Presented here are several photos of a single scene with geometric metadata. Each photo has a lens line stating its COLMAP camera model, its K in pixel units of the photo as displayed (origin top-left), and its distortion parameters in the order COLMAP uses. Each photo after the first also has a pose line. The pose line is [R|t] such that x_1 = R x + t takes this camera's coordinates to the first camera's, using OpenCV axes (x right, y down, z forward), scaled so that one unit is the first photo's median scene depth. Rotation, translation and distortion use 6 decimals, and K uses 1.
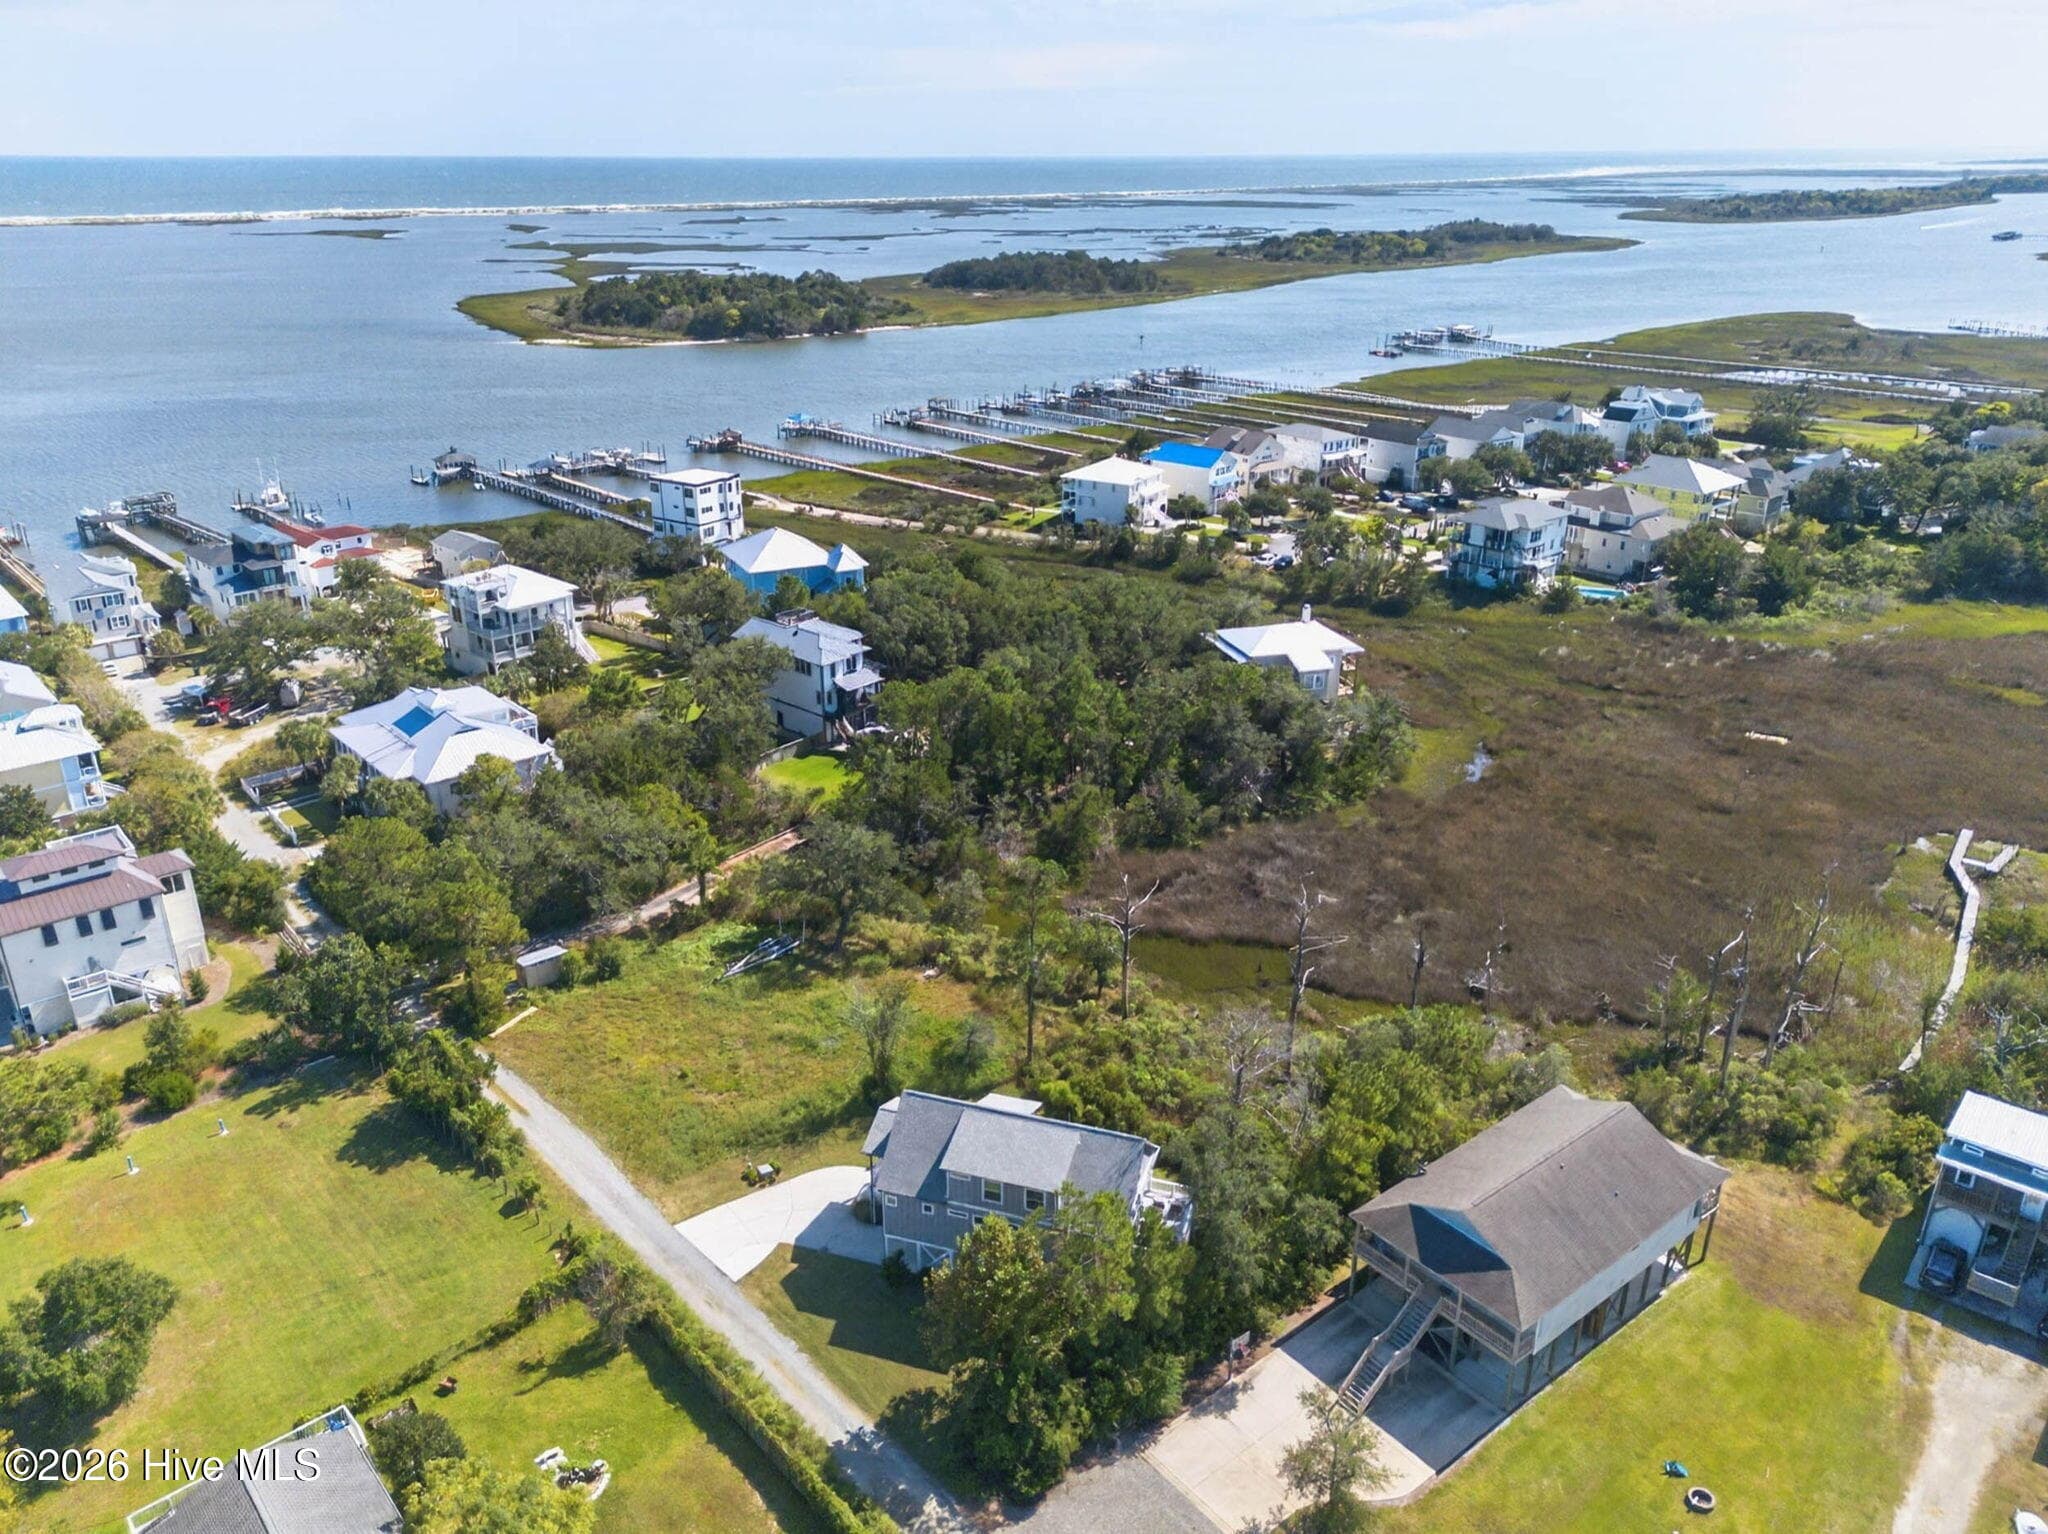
lens RADIAL K [[1464.3, 0, 1028.9], [0, 1464.3, 765.2], [0, 0, 1]] dist [0.083671, -0.081178]
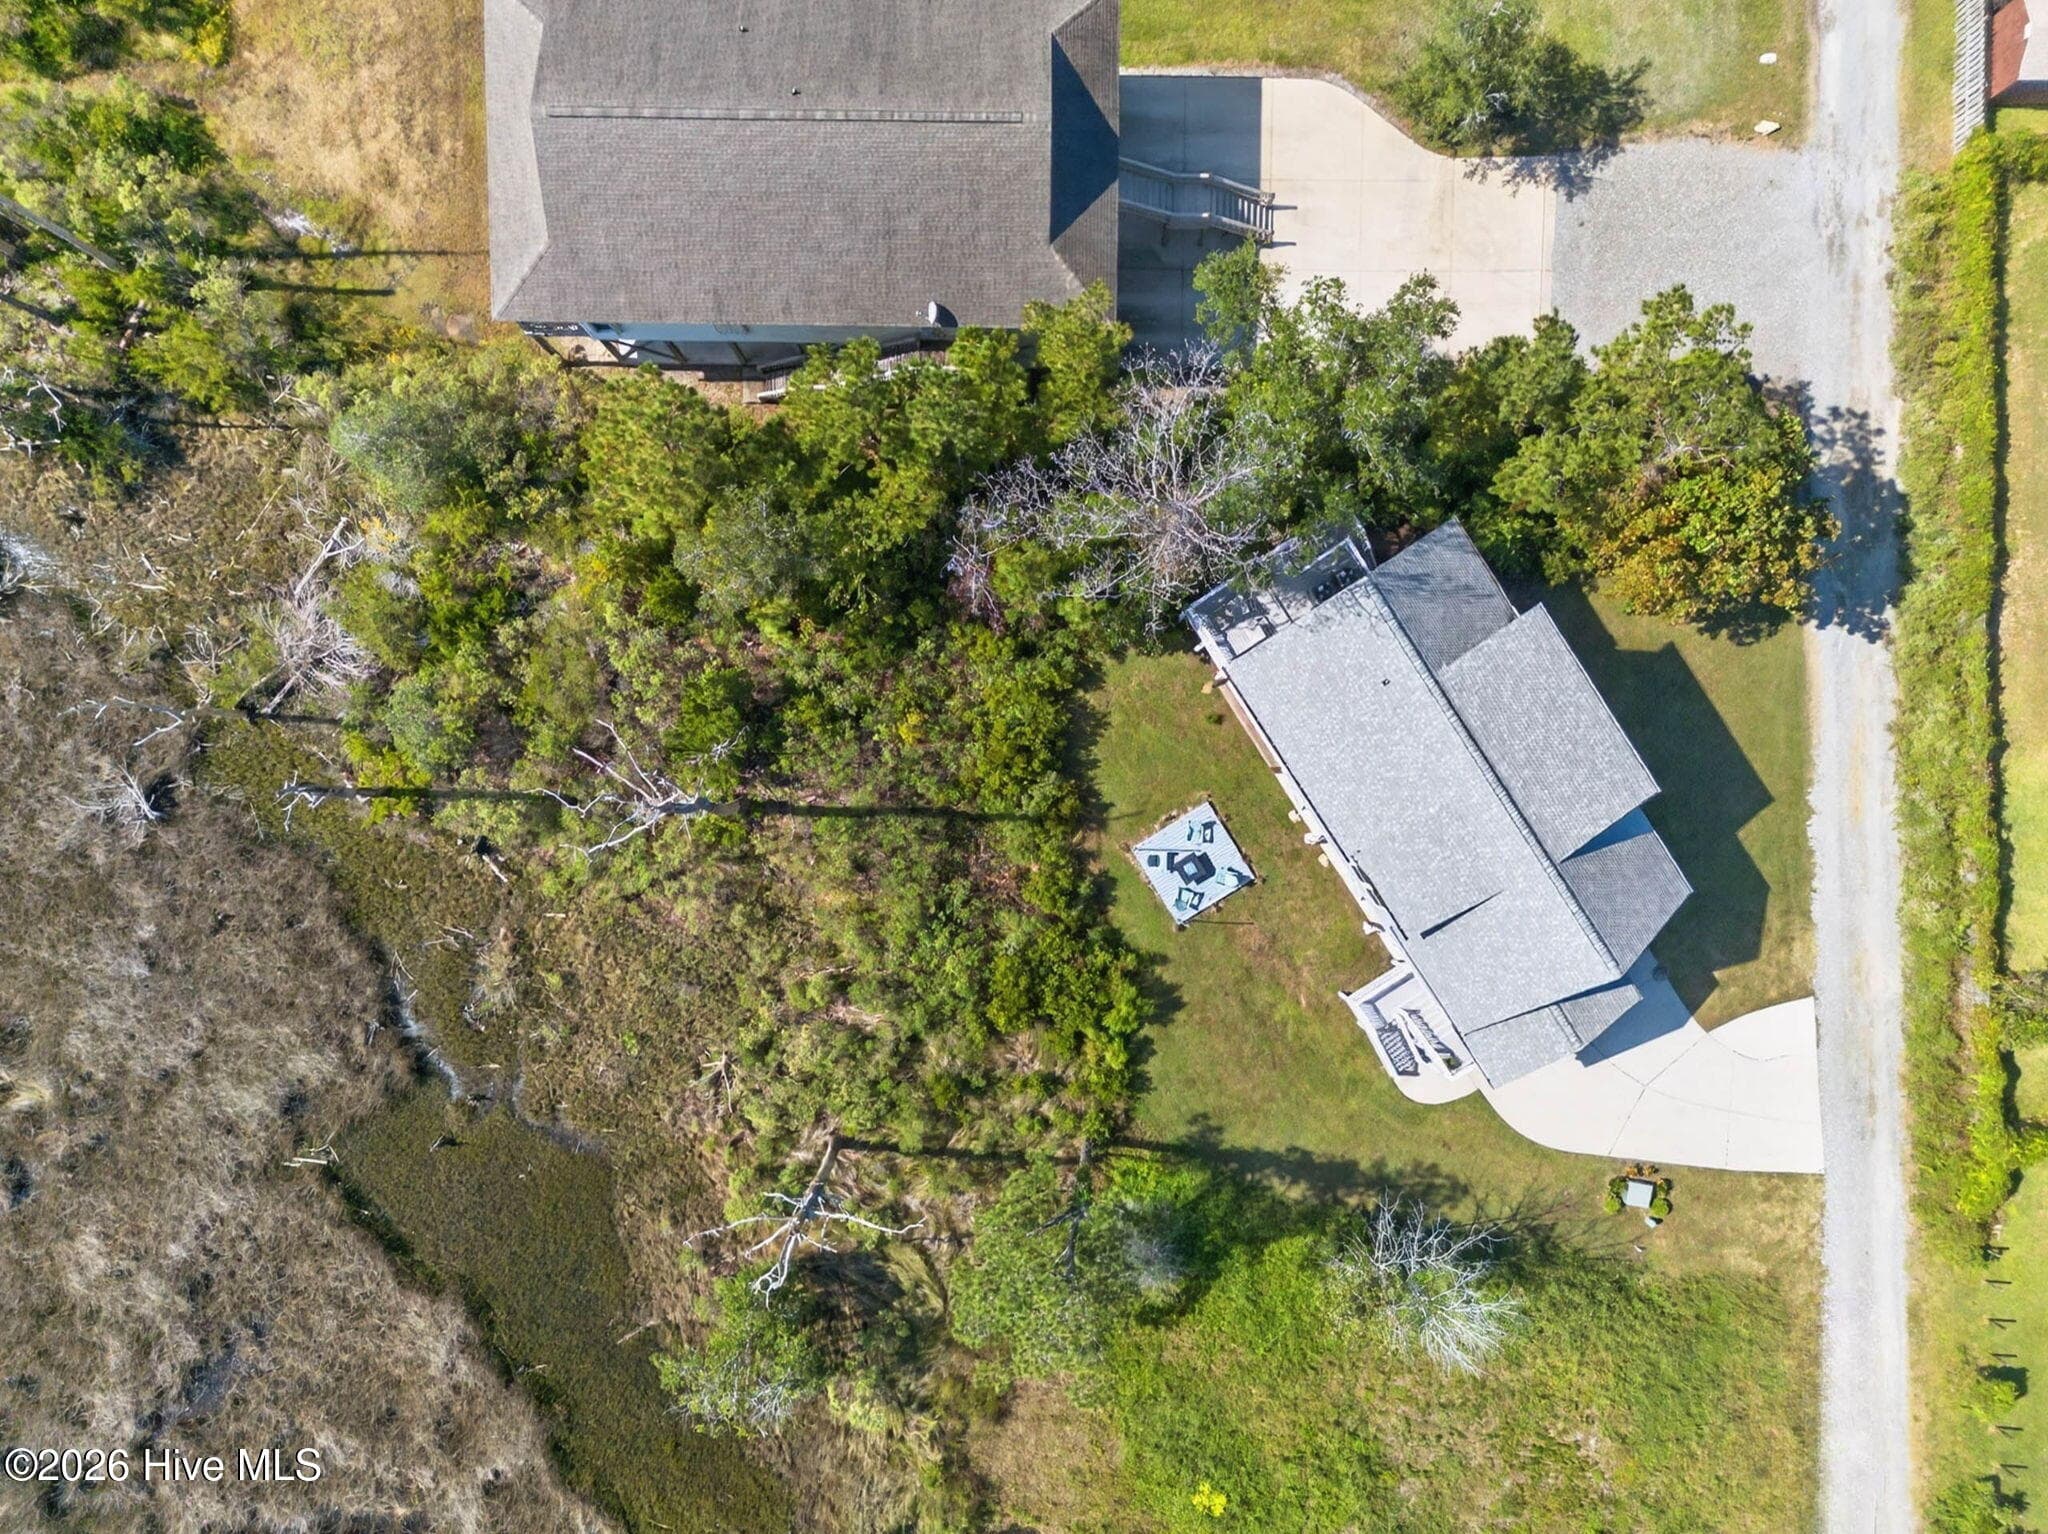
lens RADIAL K [[1465.5, 0, 1034.6], [0, 1465.5, 766.8], [0, 0, 1]] dist [0.082372, -0.078815]
pose [[-0.760911, -0.648352, -0.025567, 0.081034], [0.261447, -0.342423, 0.902437, -0.165631], [-0.593852, 0.679990, 0.430063, 0.493287]]
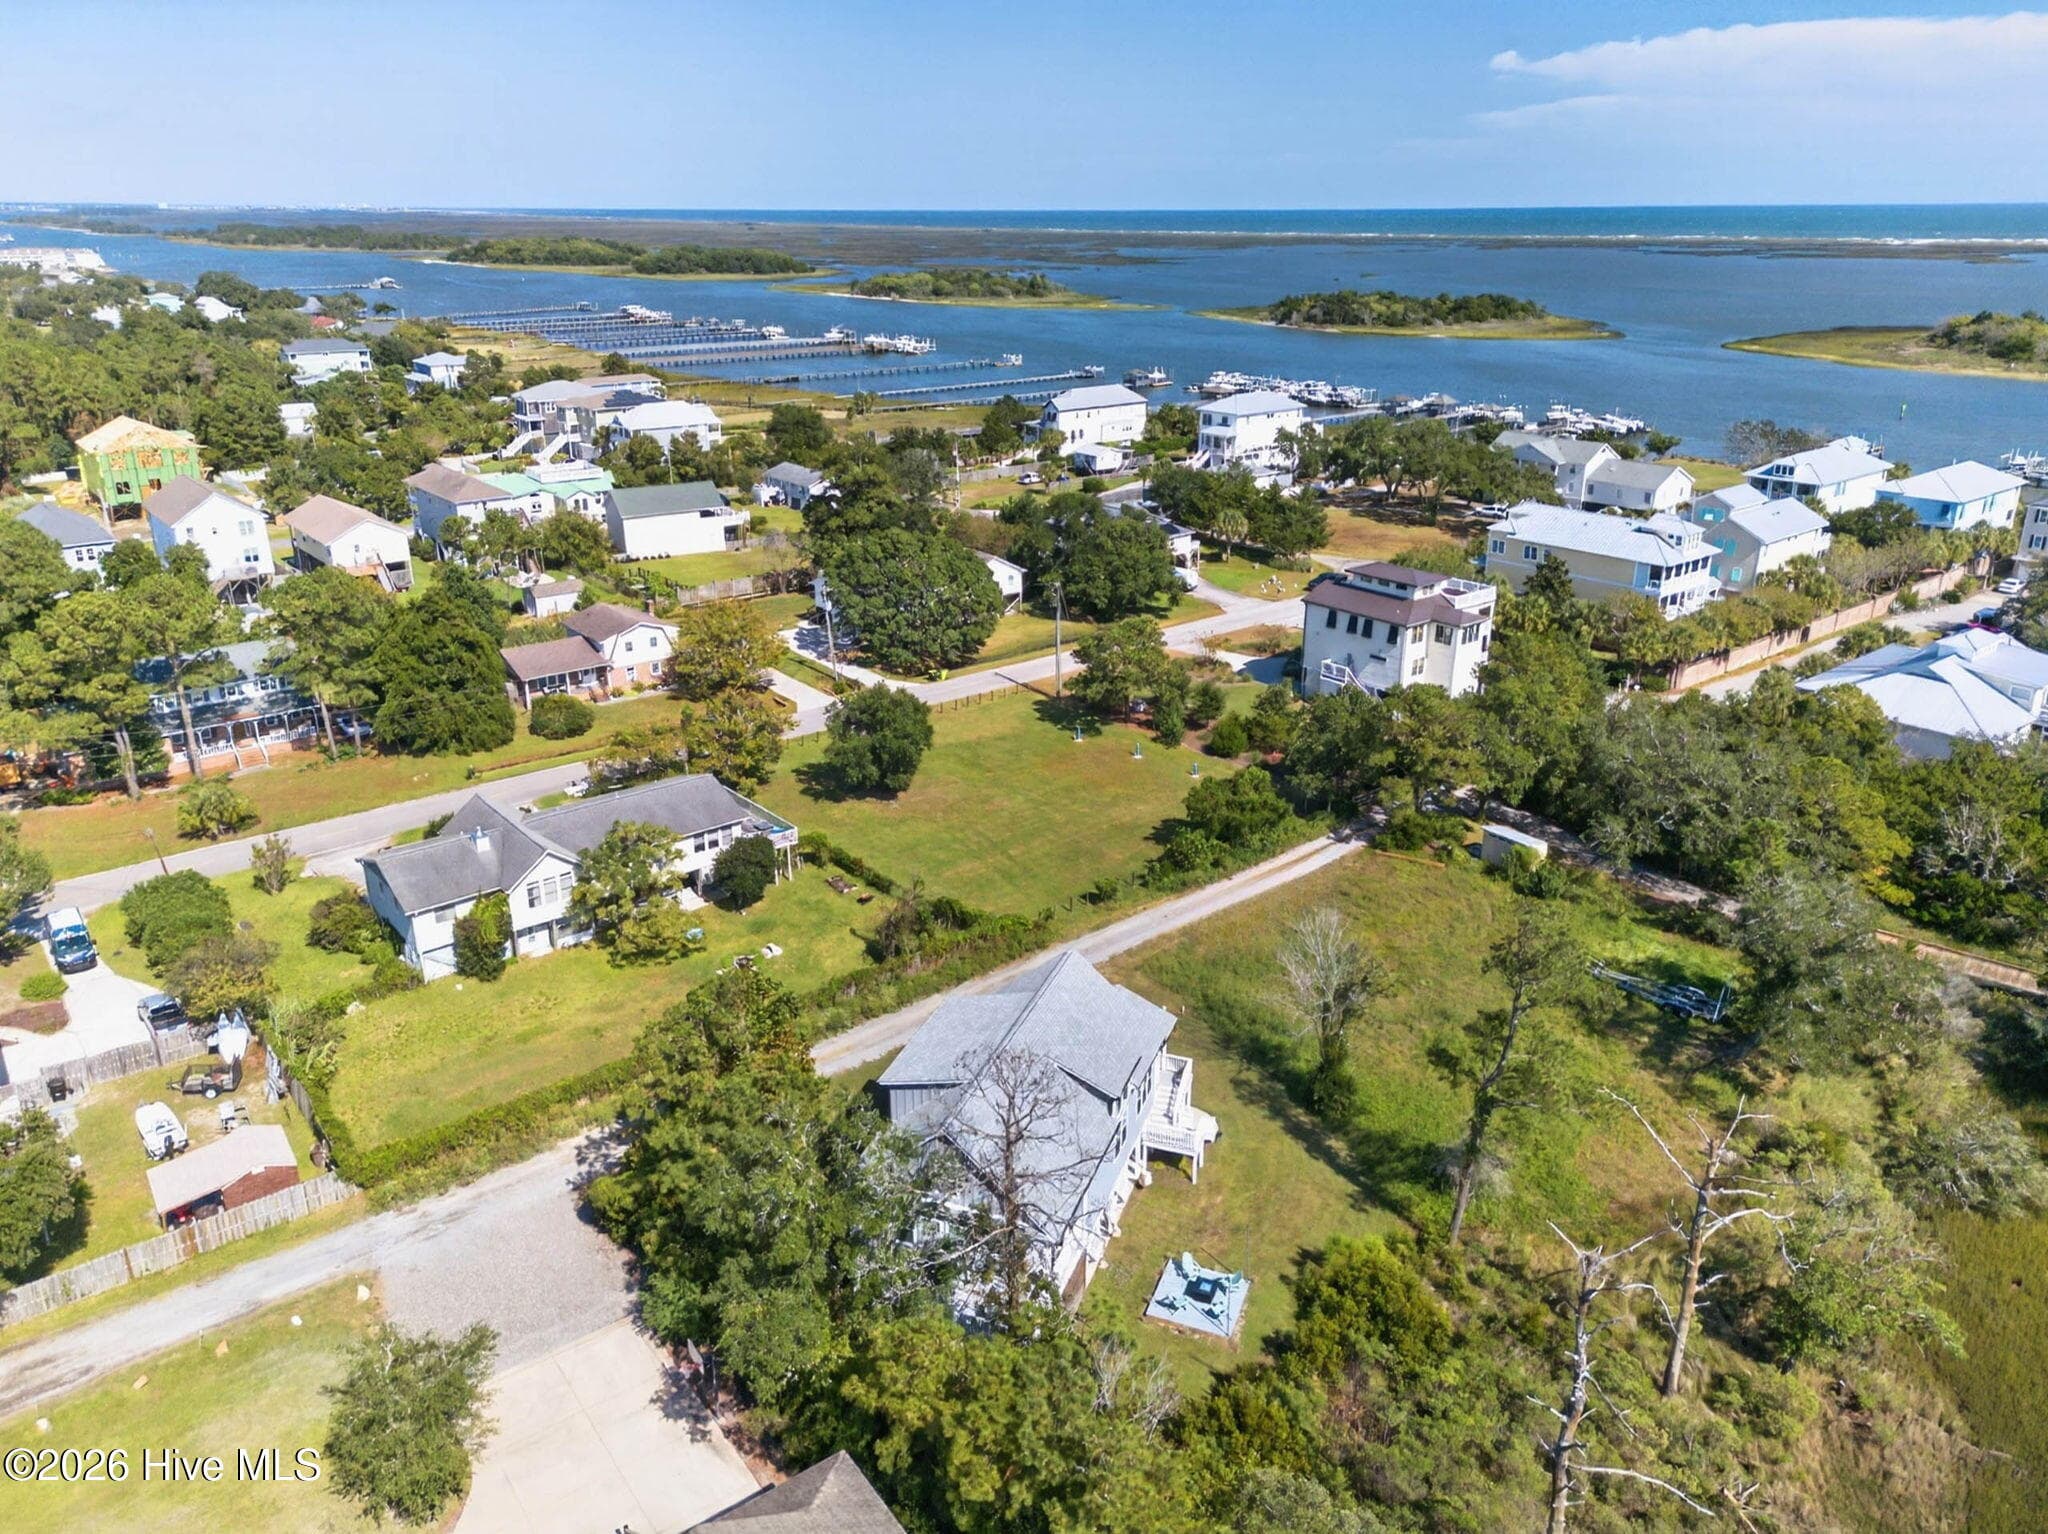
lens RADIAL K [[1465.5, 0, 1034.6], [0, 1465.5, 766.8], [0, 0, 1]] dist [0.082372, -0.078815]
pose [[-0.049355, 0.350340, -0.935321, 0.351081], [-0.381610, 0.858799, 0.341815, -0.067709], [0.923005, 0.373798, 0.091307, 0.516266]]
